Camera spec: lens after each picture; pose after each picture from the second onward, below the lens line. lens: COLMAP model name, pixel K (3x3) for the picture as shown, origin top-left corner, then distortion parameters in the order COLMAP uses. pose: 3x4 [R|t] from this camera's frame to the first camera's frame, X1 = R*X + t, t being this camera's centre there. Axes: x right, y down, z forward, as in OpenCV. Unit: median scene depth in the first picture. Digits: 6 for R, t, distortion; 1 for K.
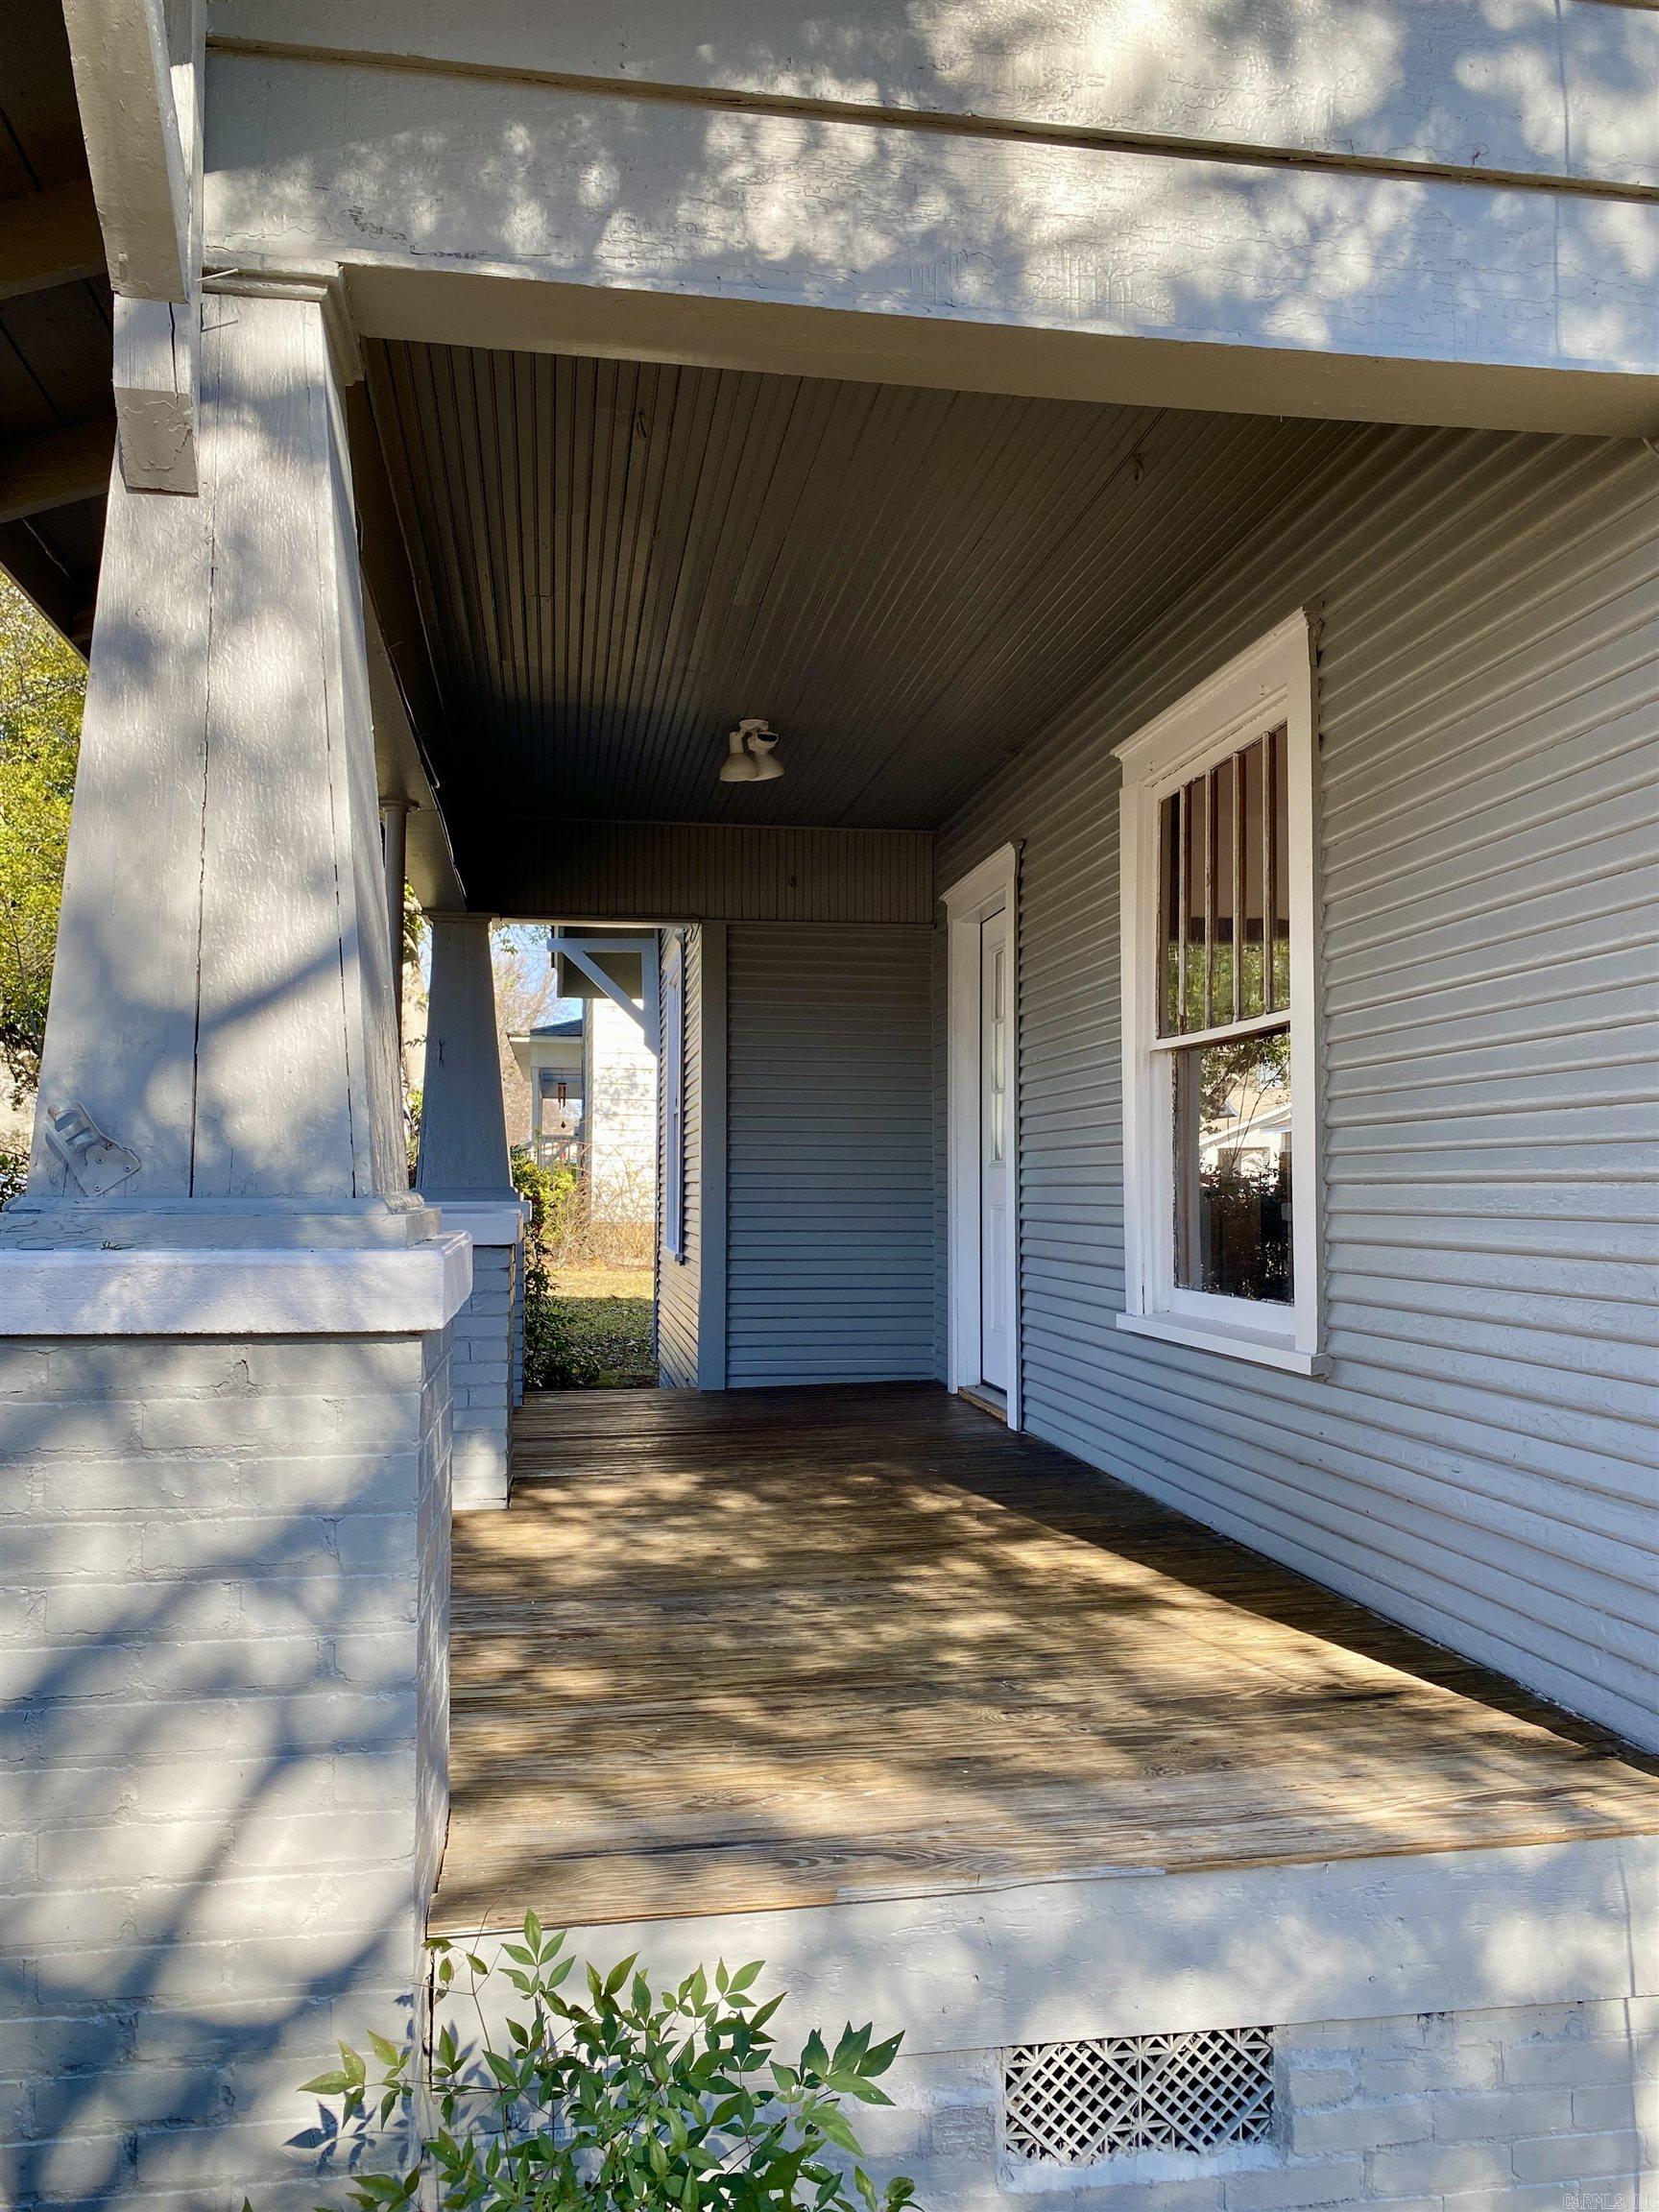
lens RADIAL K [[1703.1, 0, 829.5], [0, 1703.1, 1106.0], [0, 0, 1]] dist [0.068088, -0.077197]
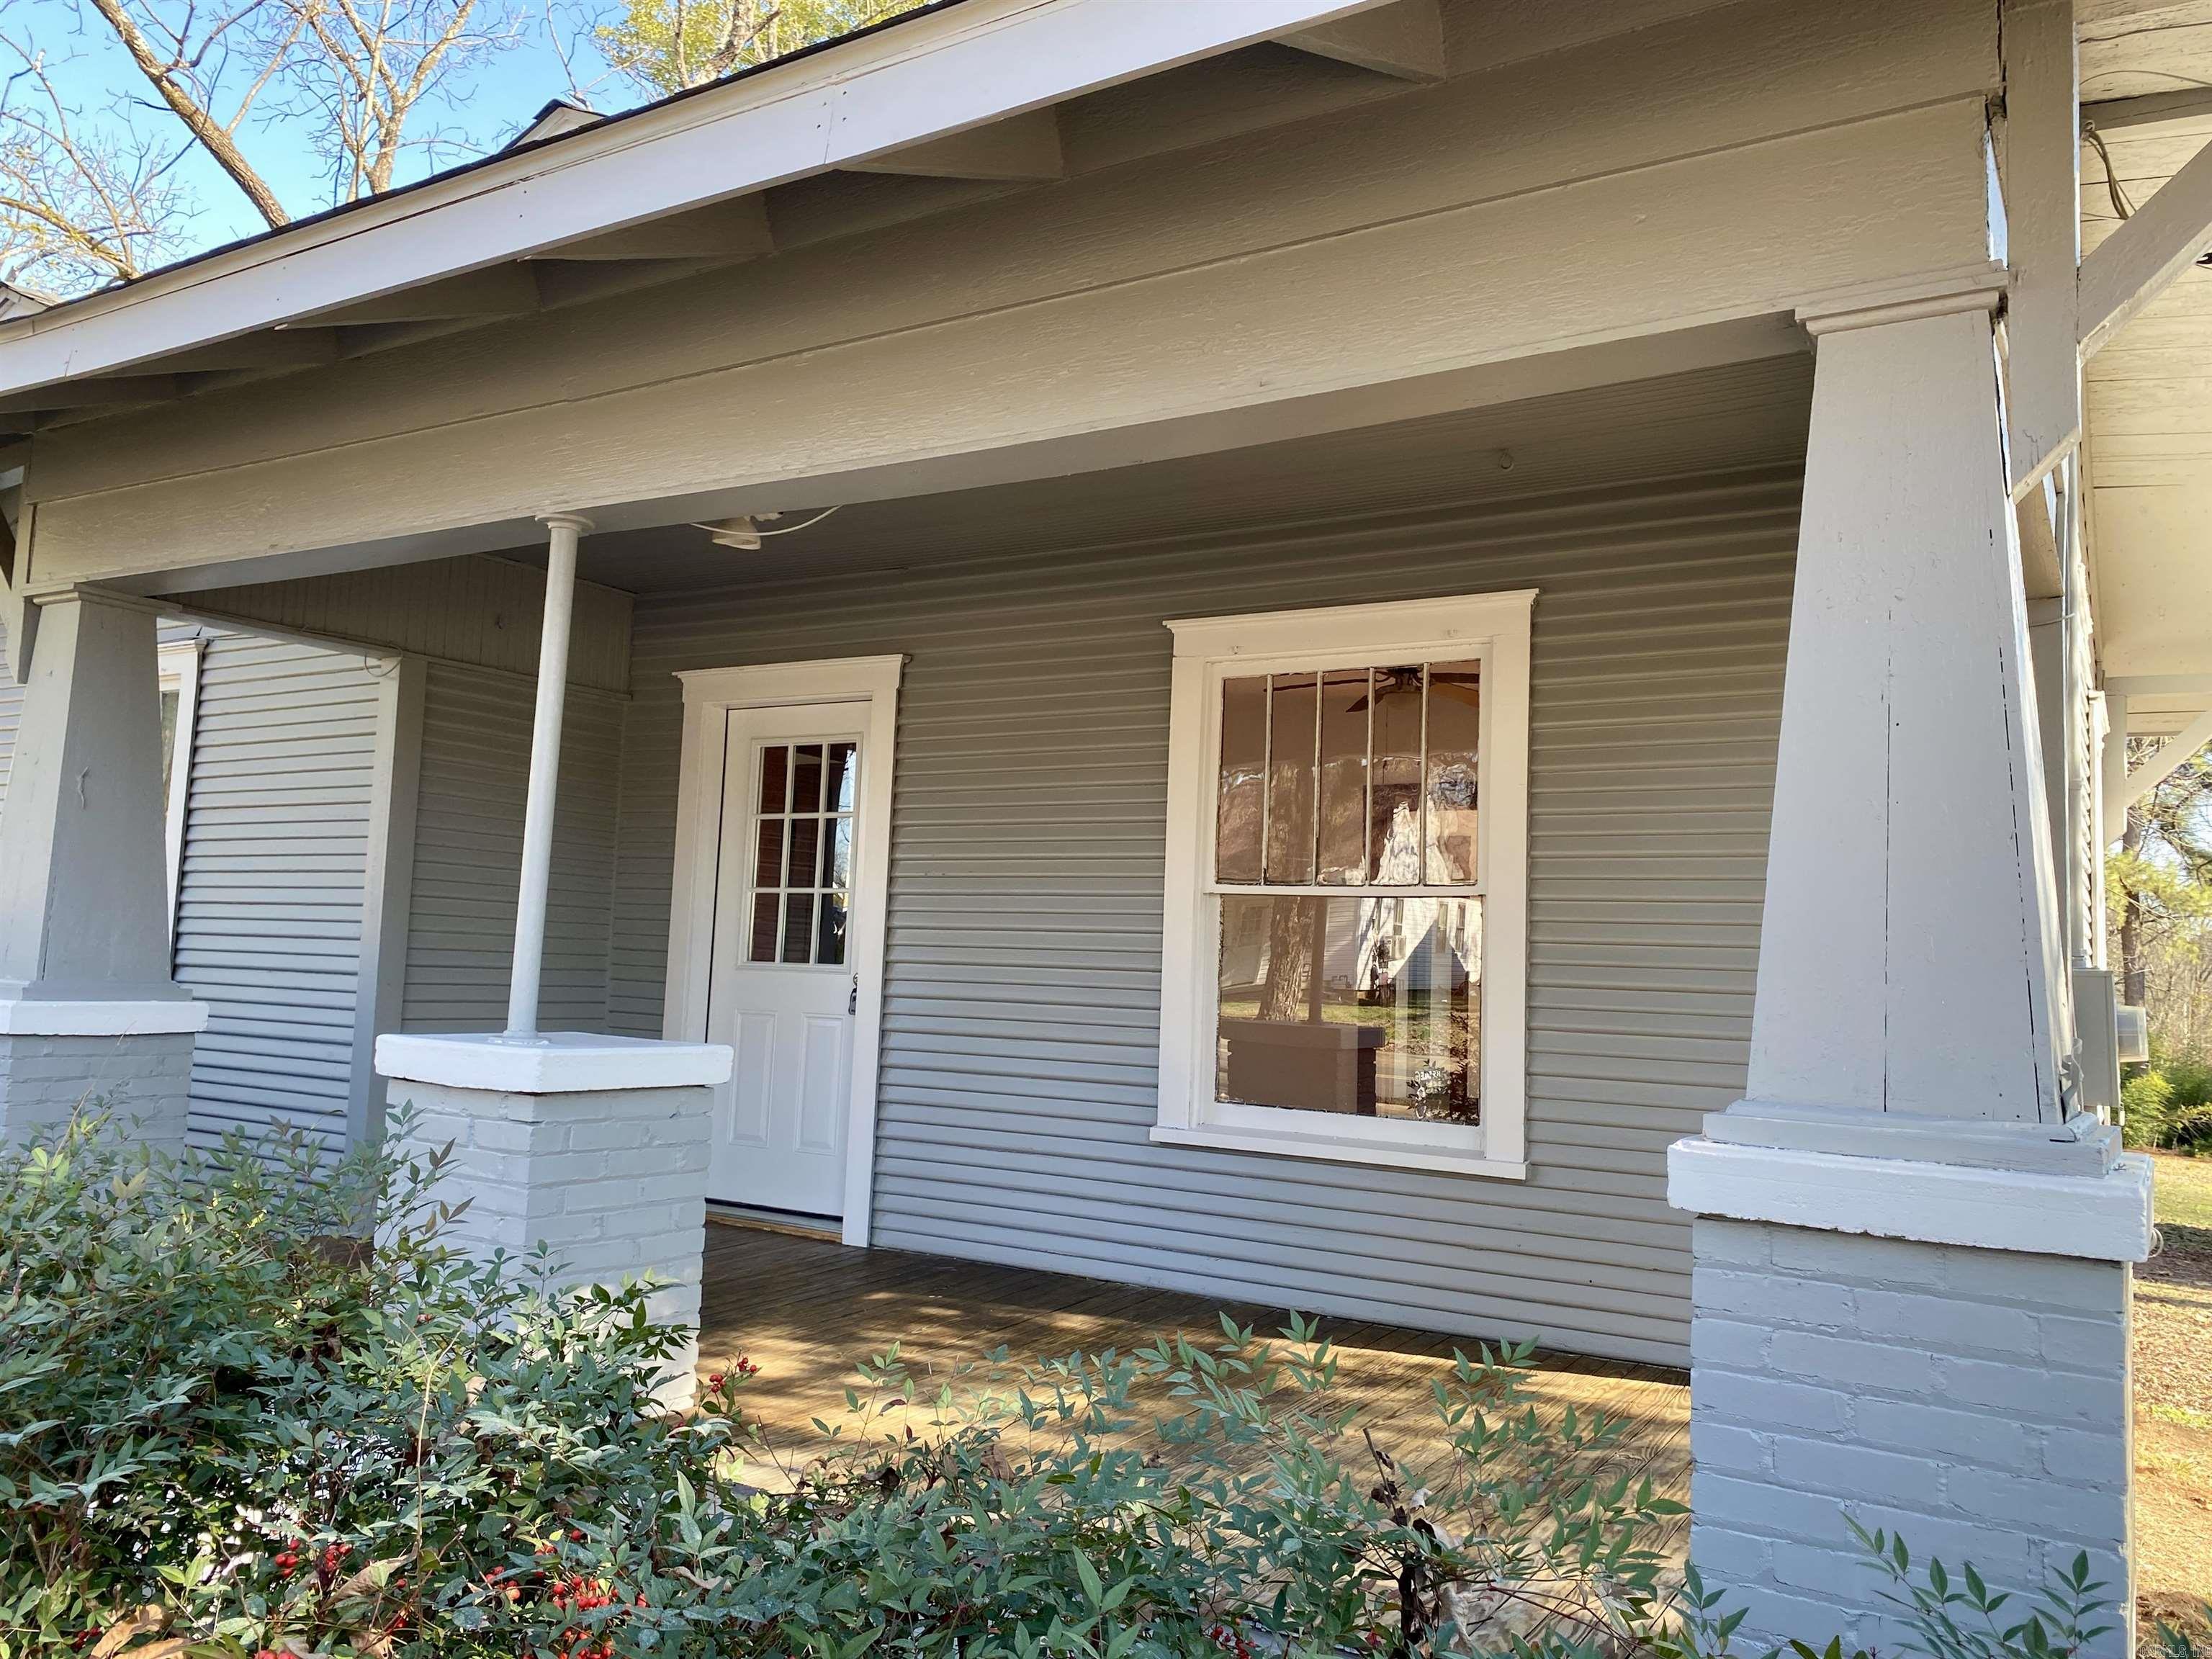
lens RADIAL K [[1703.1, 0, 1108.2], [0, 1703.1, 773.7], [0, 0, 1]] dist [0.068088, -0.077197]
pose [[0.660737, 0.111743, 0.742254, -1.589460], [-0.076726, 0.993732, -0.081302, -0.031939], [-0.746686, -0.003231, 0.665169, 0.651196]]
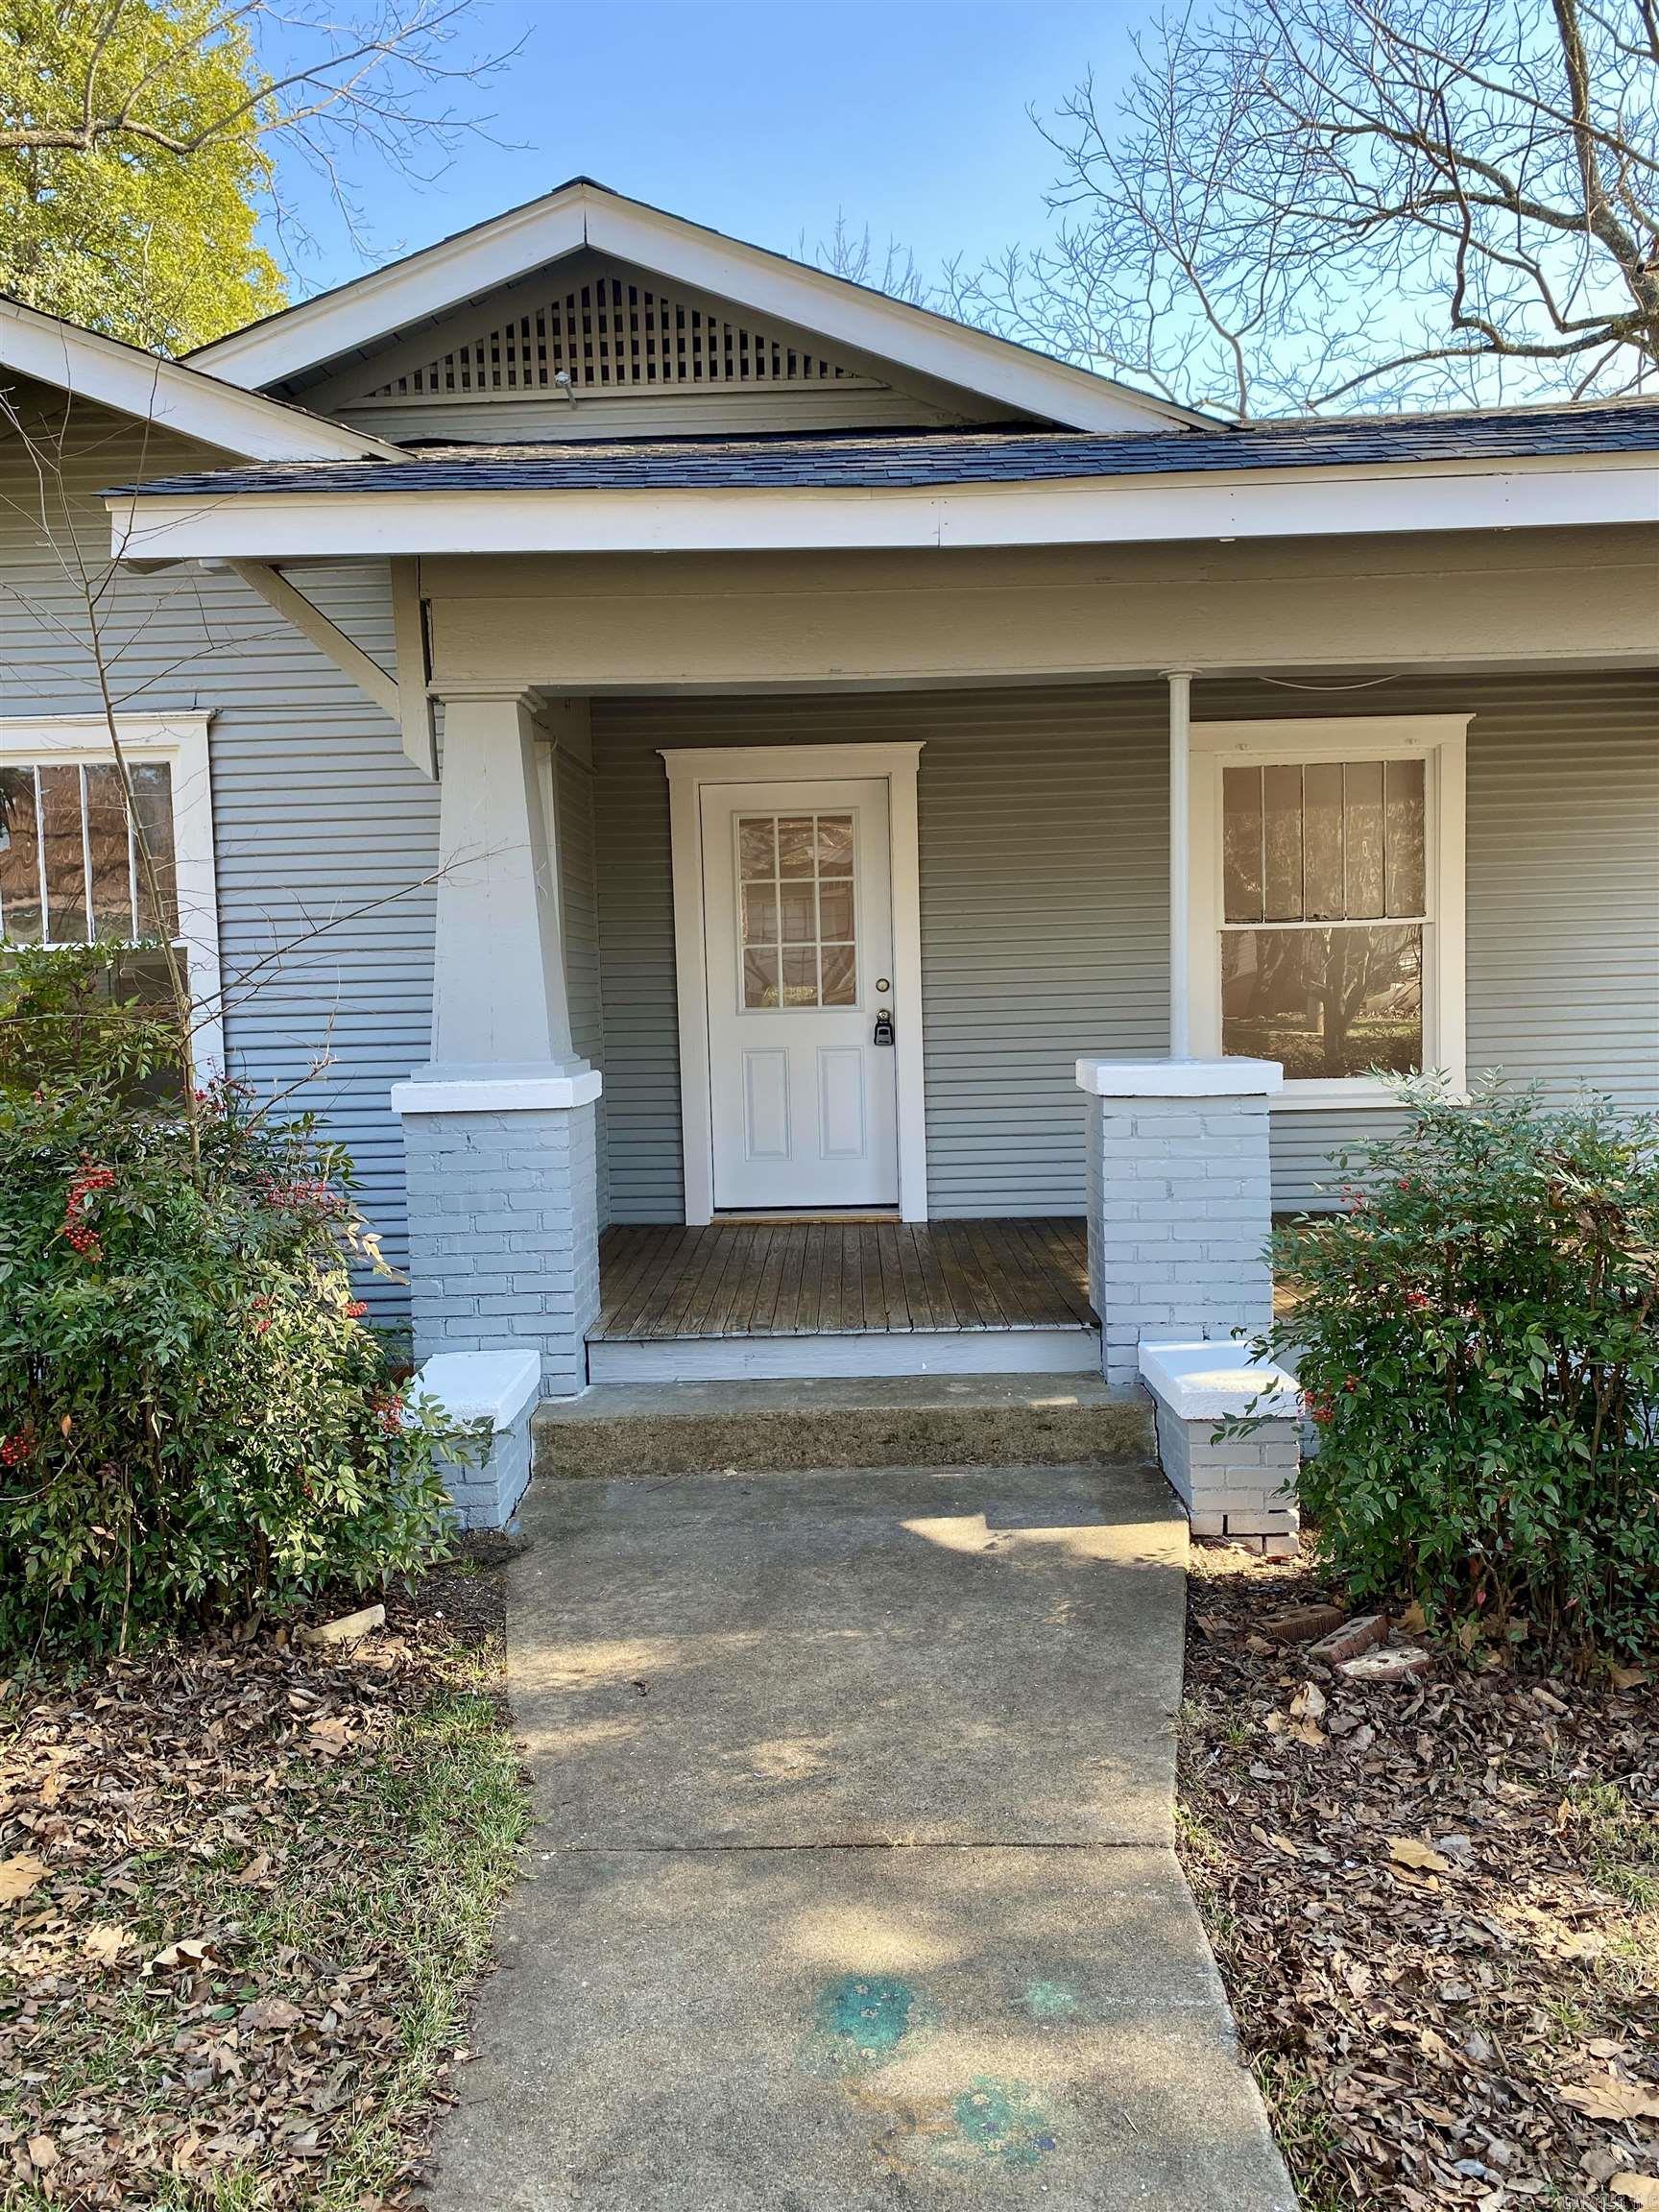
lens RADIAL K [[1703.1, 0, 829.5], [0, 1703.1, 1106.0], [0, 0, 1]] dist [0.068088, -0.077197]
pose [[0.190282, -0.068129, 0.979363, -3.172759], [-0.021276, 0.997069, 0.073495, 0.043587], [-0.981499, -0.034822, 0.188275, 2.334643]]
